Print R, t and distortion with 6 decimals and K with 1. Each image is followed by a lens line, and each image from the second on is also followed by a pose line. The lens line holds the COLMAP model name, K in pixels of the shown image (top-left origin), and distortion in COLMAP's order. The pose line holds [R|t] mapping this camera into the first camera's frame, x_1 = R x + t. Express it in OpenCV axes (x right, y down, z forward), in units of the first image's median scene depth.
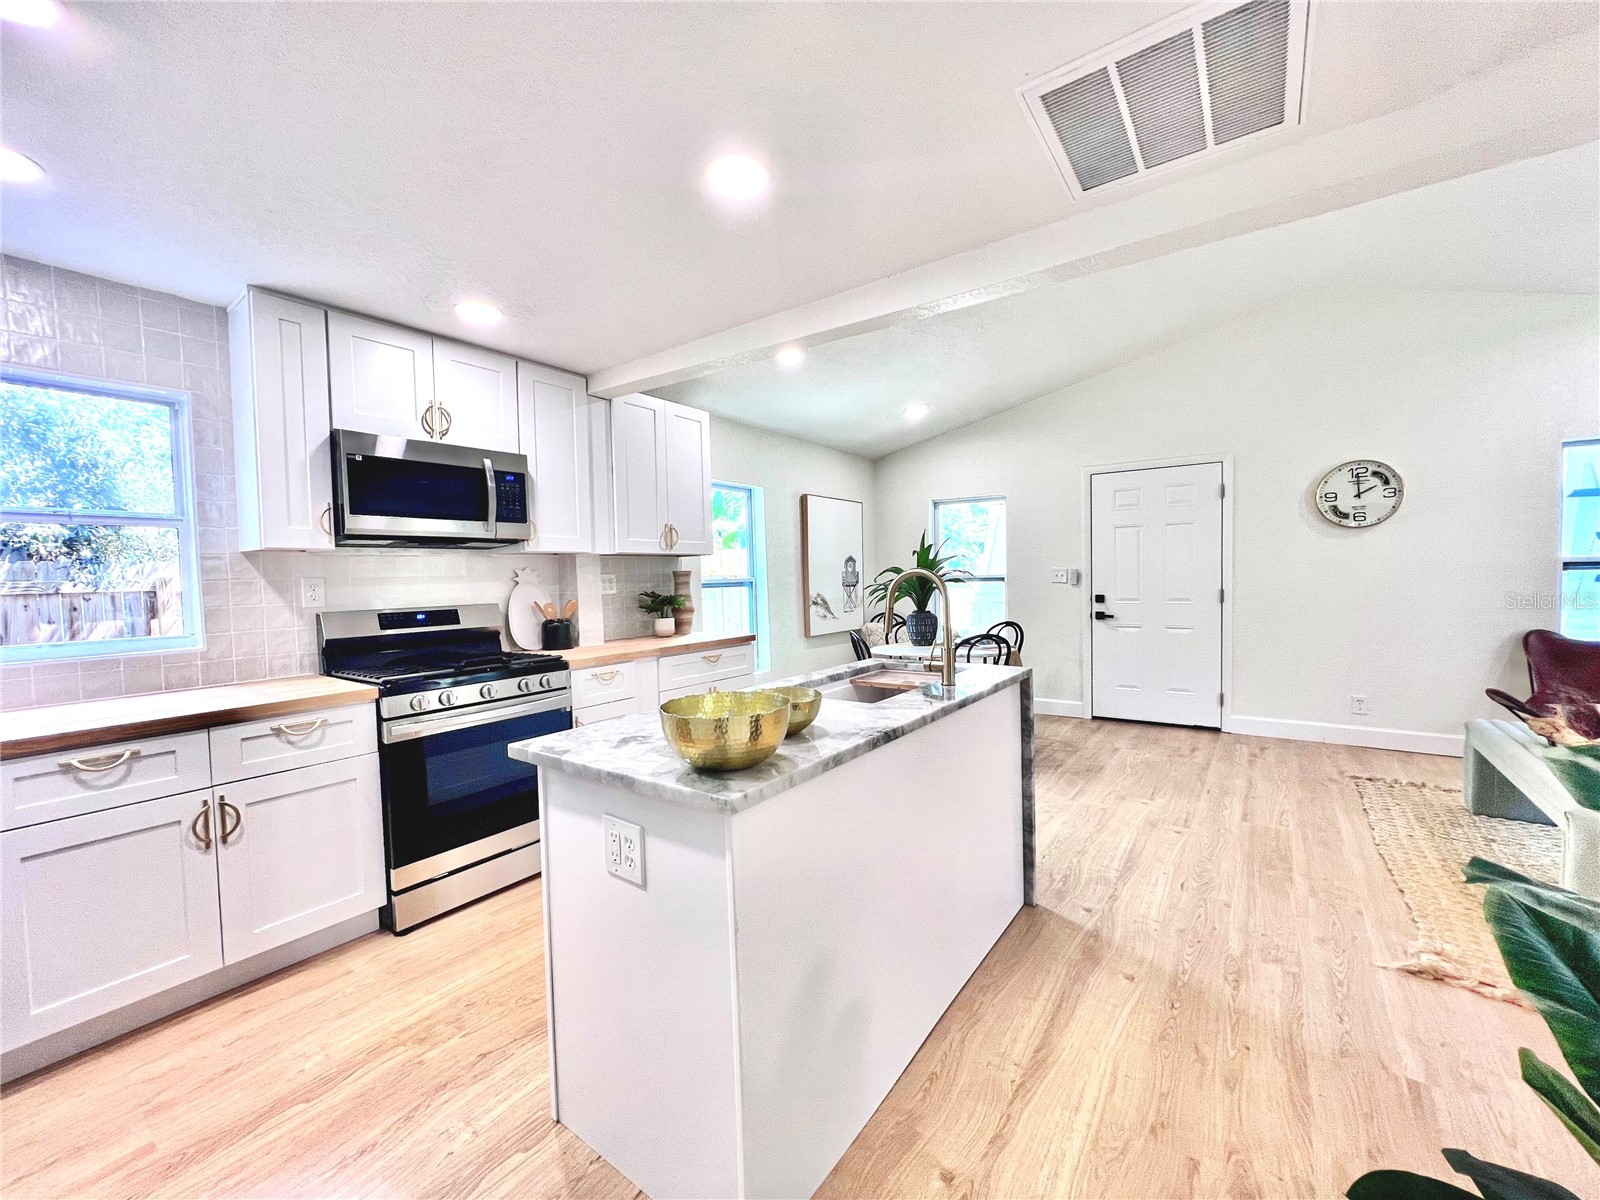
lens RADIAL K [[639.2, 0, 797.6], [0, 639.2, 599.5], [0, 0, 1]] dist [0.000259, -0.000581]
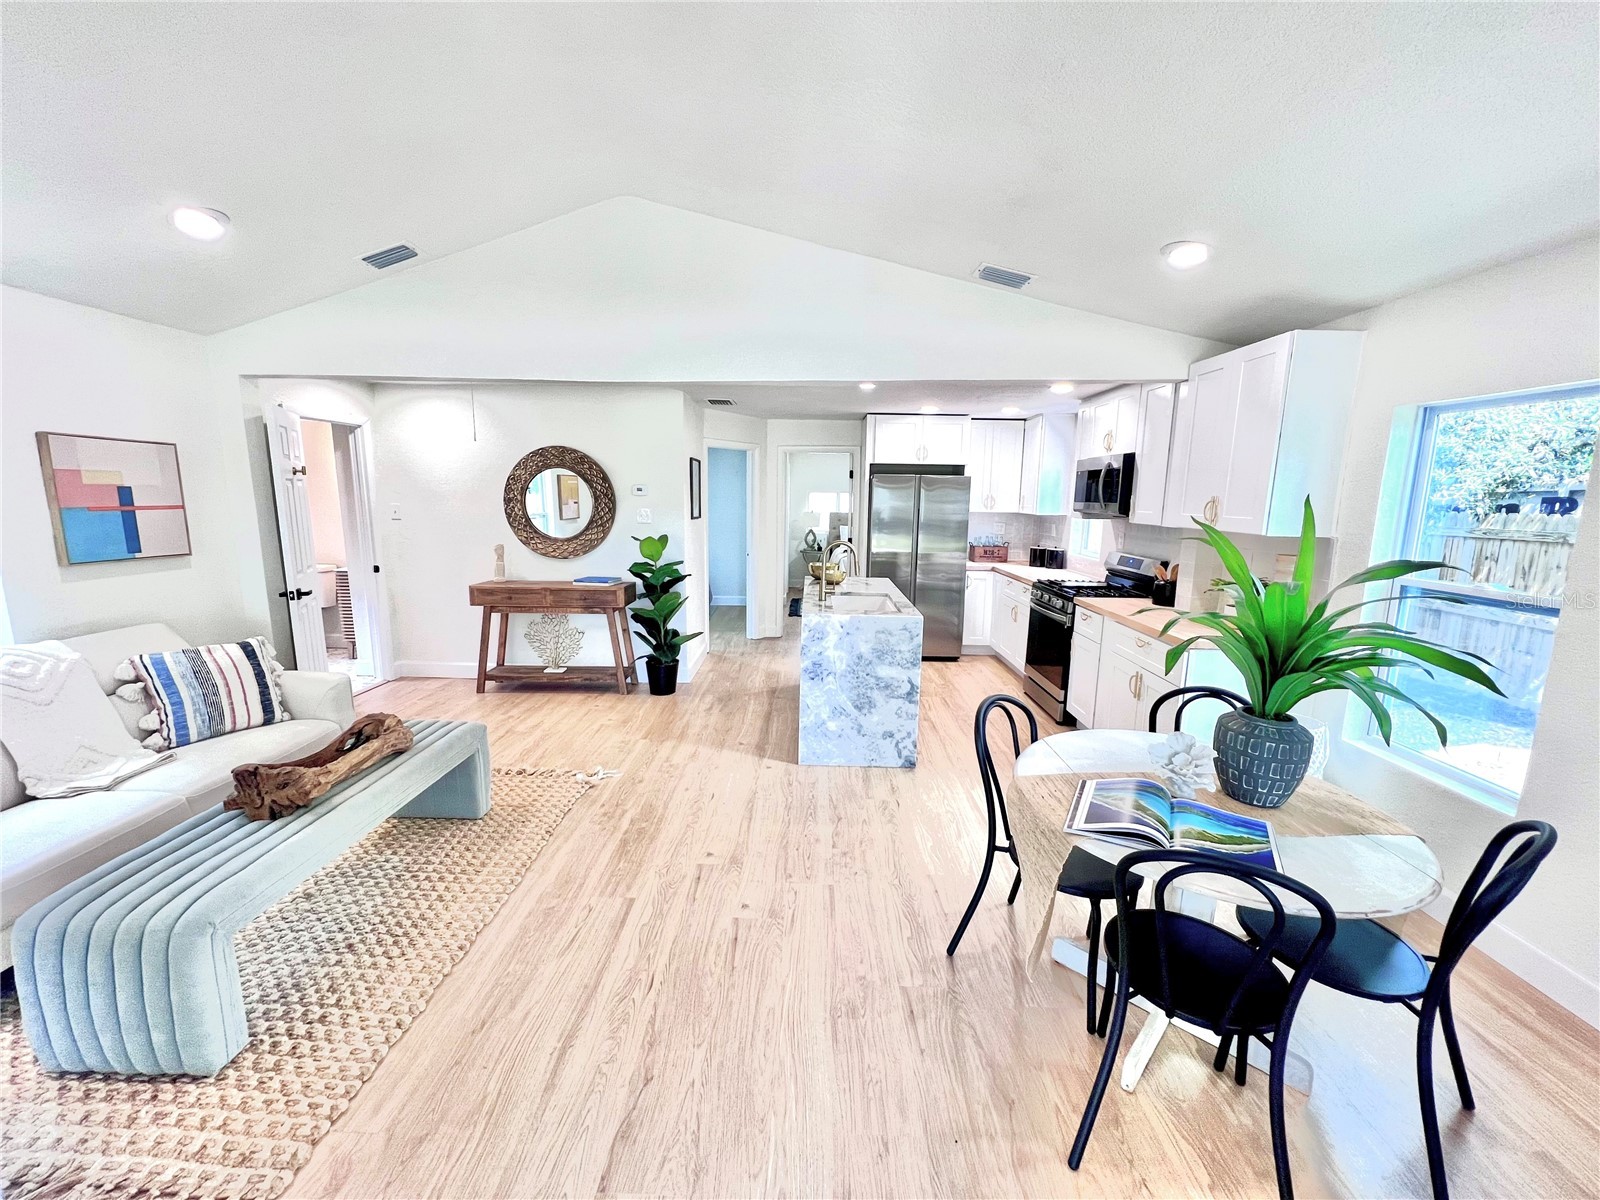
lens RADIAL K [[639.2, 0, 797.8], [0, 639.2, 599.4], [0, 0, 1]] dist [0.000259, -0.000581]
pose [[-0.816059, 0.104766, -0.568394, 0.962901], [-0.018787, 0.978106, 0.207258, -0.185950], [0.577664, 0.179813, -0.796224, 1.716084]]
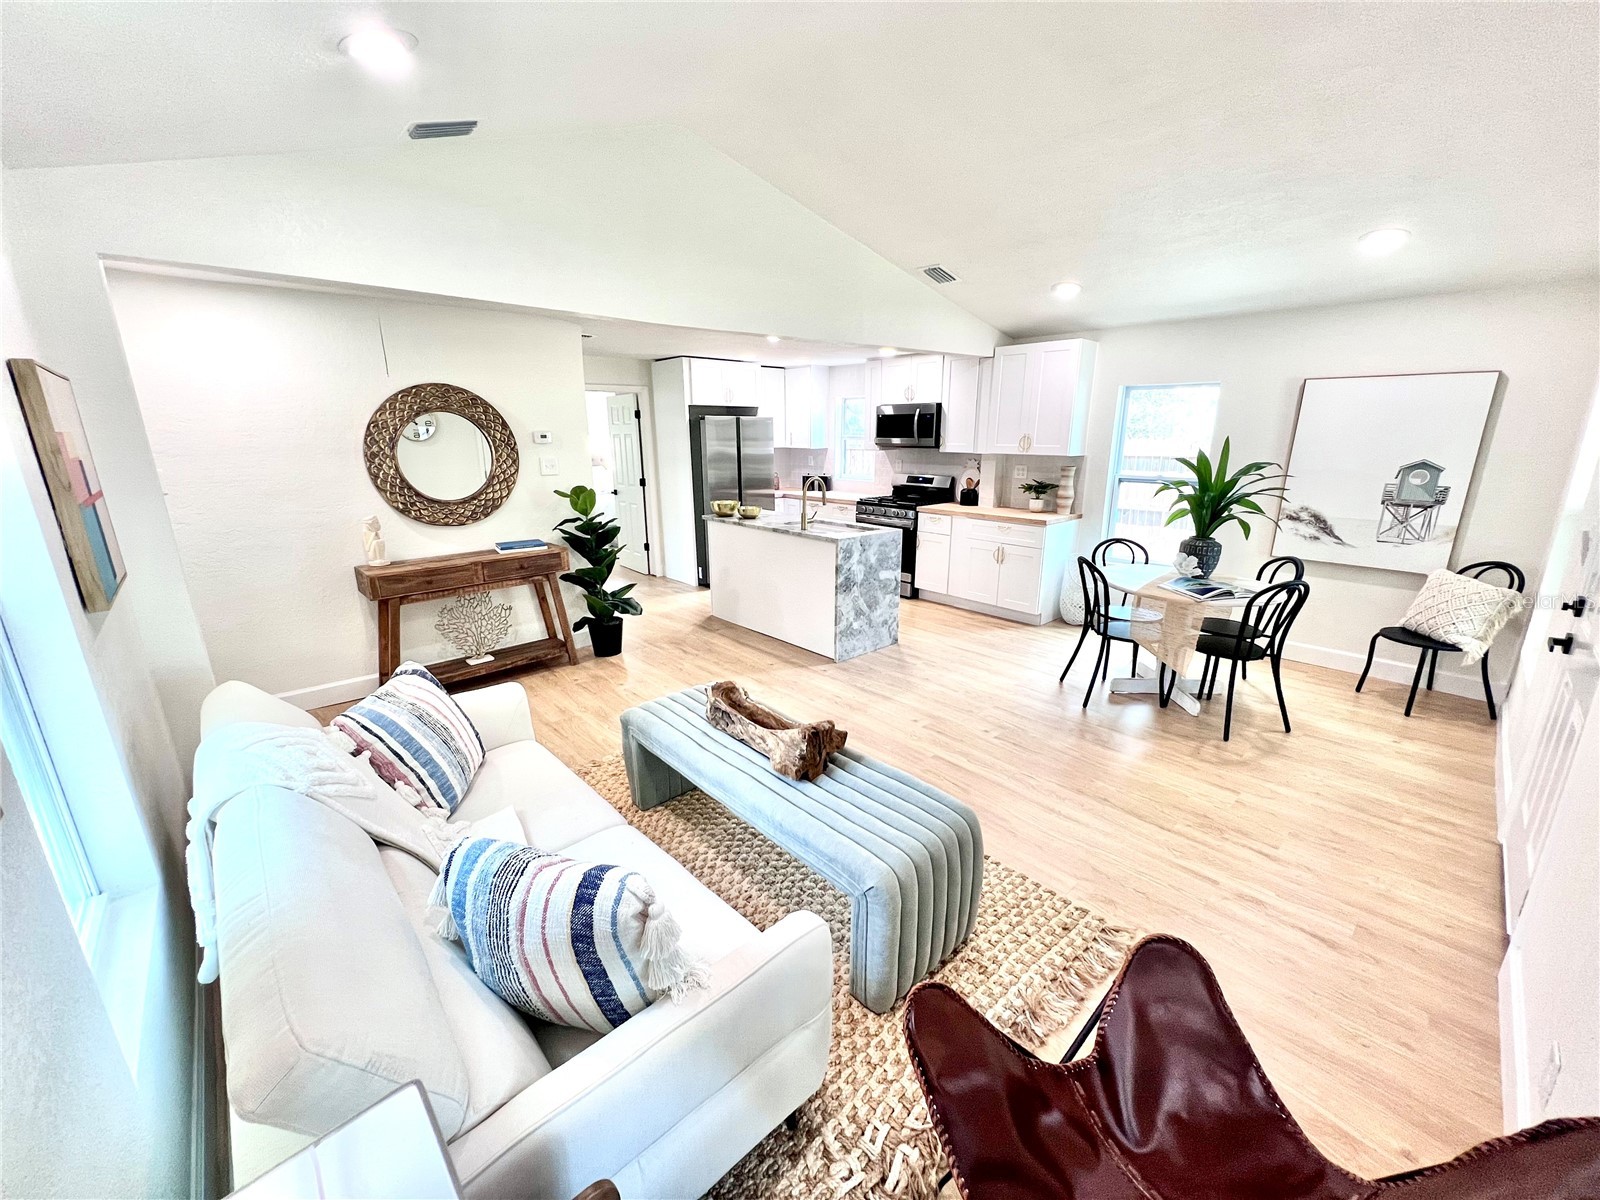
lens RADIAL K [[639.2, 0, 799.2], [0, 639.2, 597.6], [0, 0, 1]] dist [0.000259, -0.000581]
pose [[-0.196779, 0.273557, -0.941512, 1.691821], [-0.031260, 0.958049, 0.284895, -0.195582], [0.979949, 0.085493, -0.179972, 0.967751]]
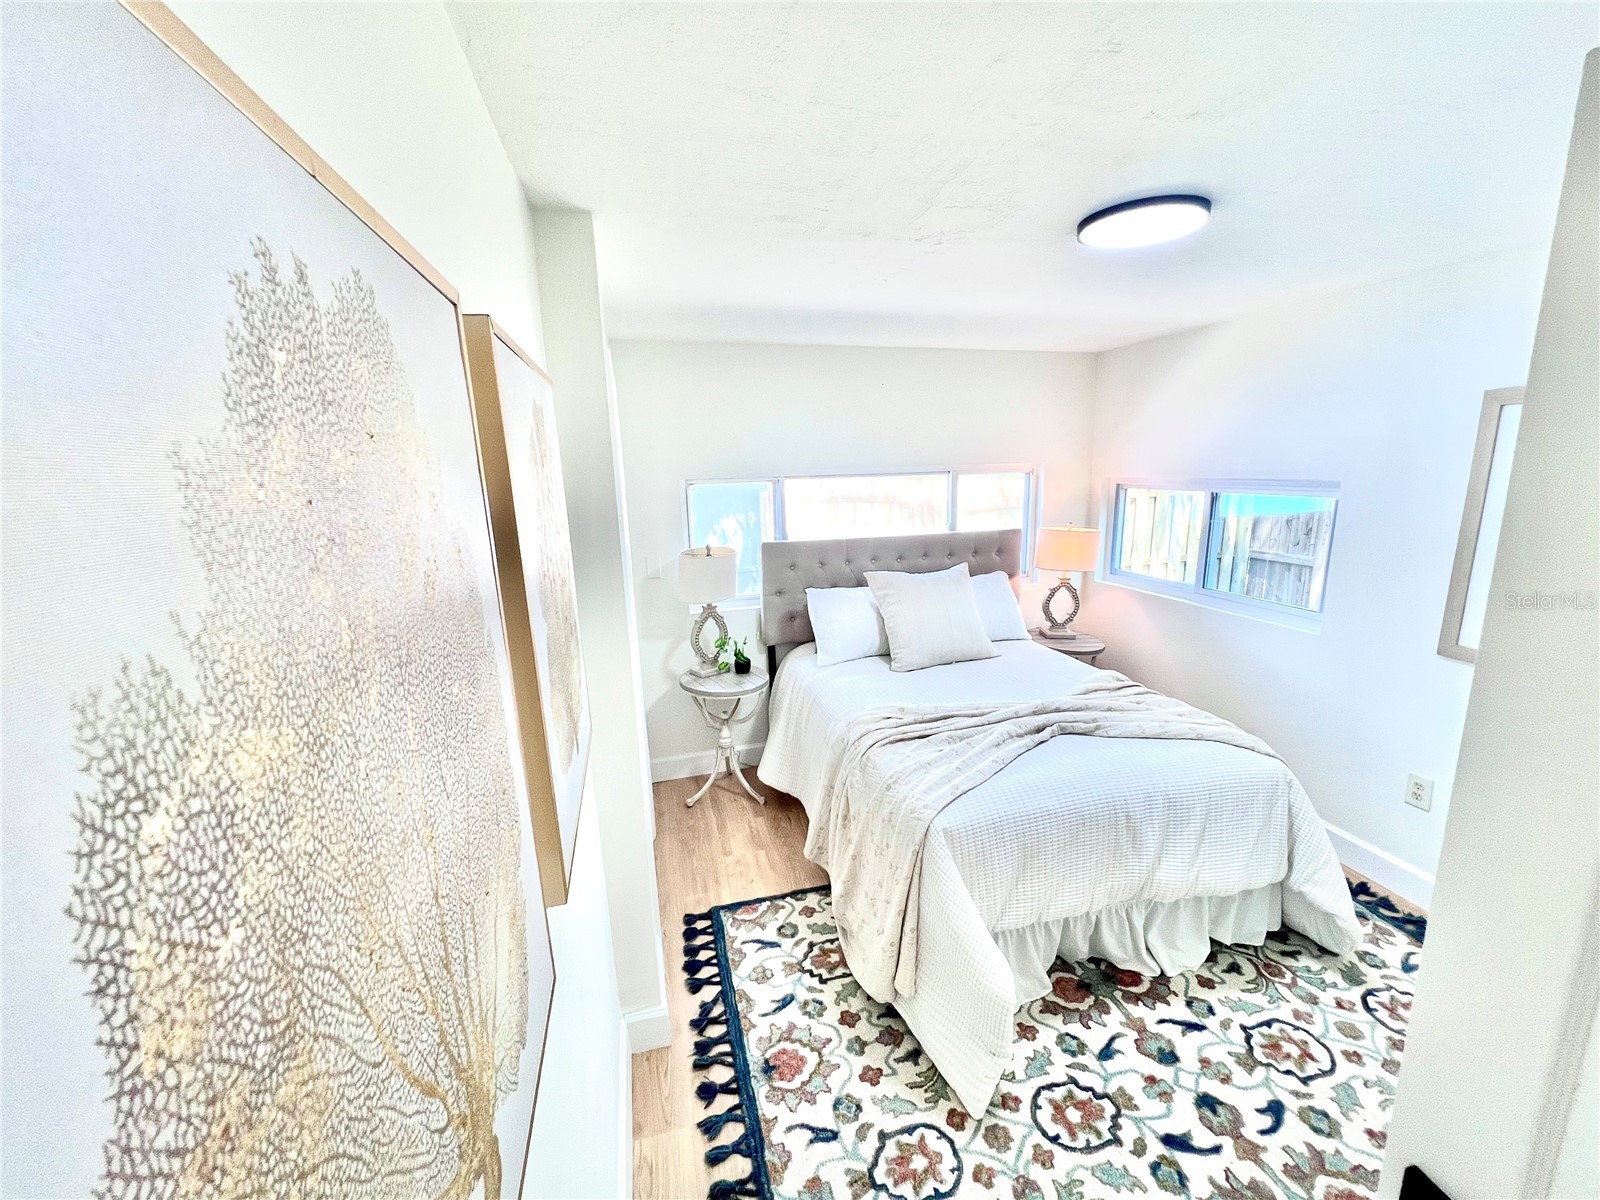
lens RADIAL K [[642.2, 0, 796.8], [0, 642.2, 584.1], [0, 0, 1]] dist [-0.003819, 0.000923]
pose [[-0.631929, 0.188294, -0.751805, -0.426078], [0.008990, 0.971754, 0.235825, -0.123516], [0.774974, 0.142266, -0.615773, -0.338632]]
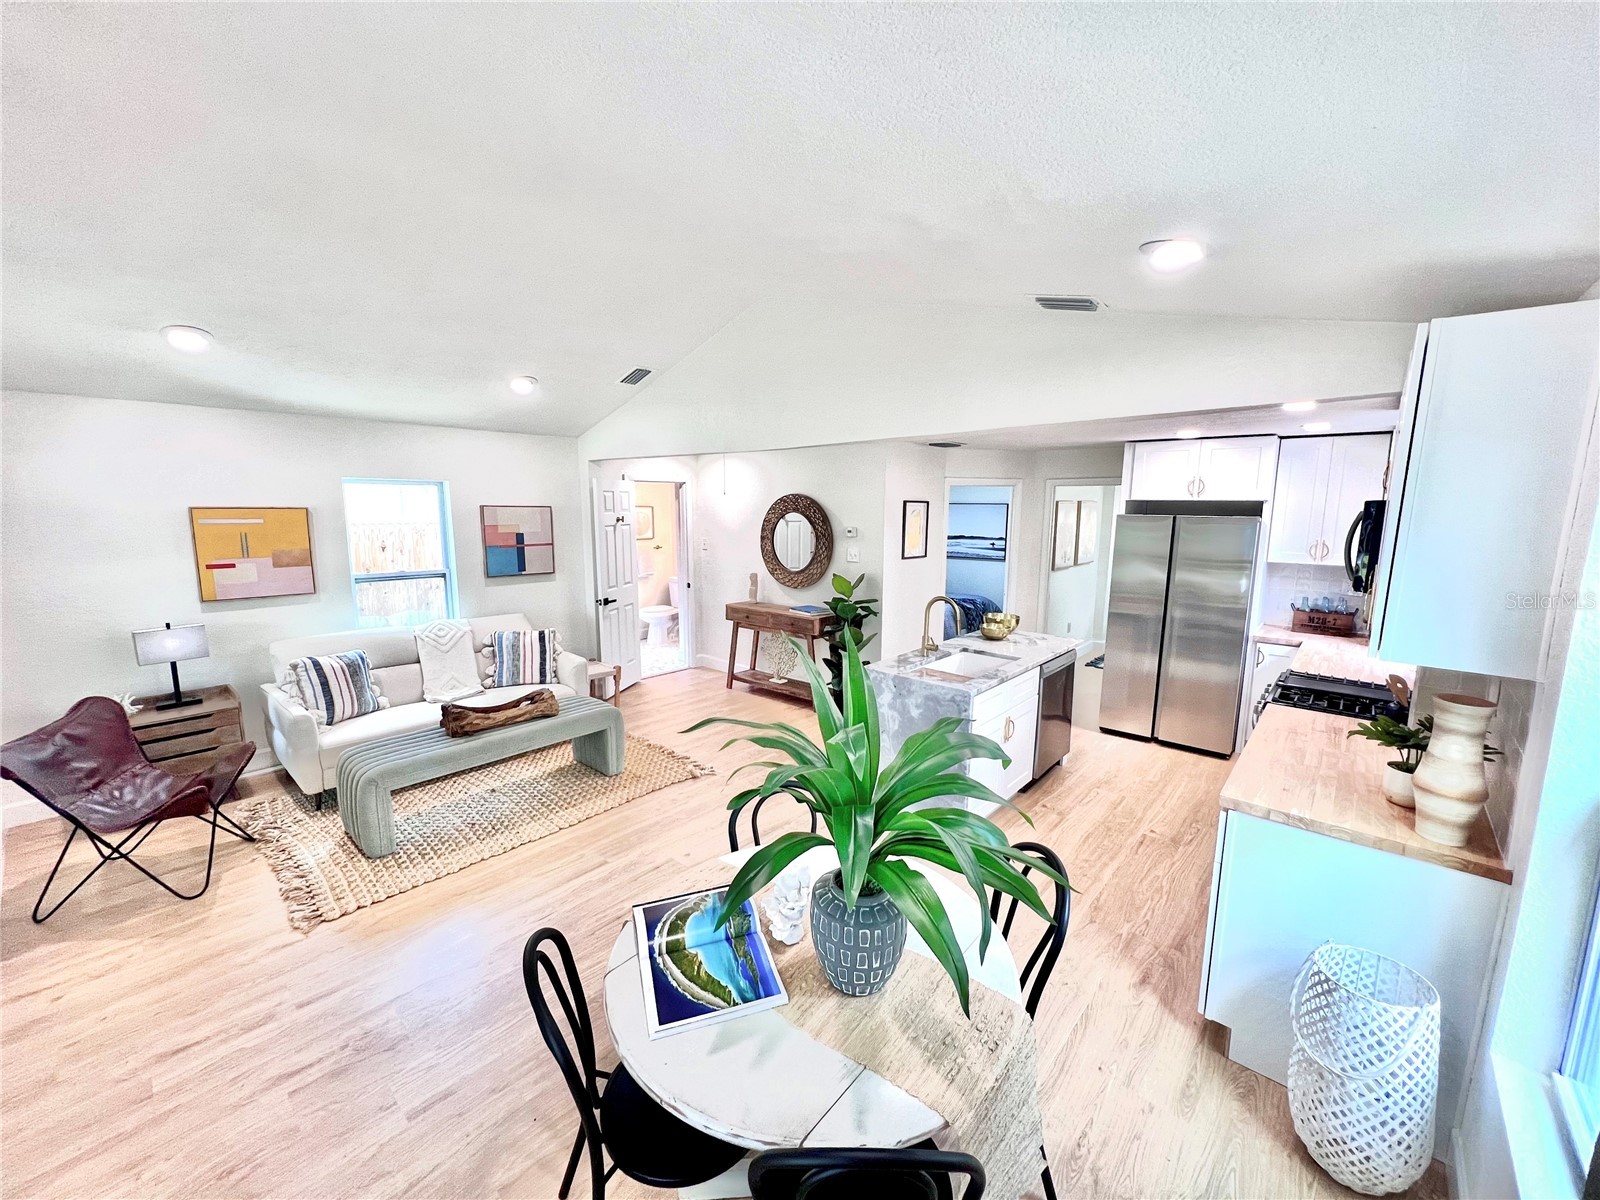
lens RADIAL K [[639.2, 0, 799.6], [0, 639.2, 599.4], [0, 0, 1]] dist [0.000259, -0.000581]
pose [[-0.995692, 0.002550, 0.092685, 0.294219], [0.019921, 0.982160, 0.186987, -0.268328], [-0.090555, 0.188028, -0.977980, 1.951729]]
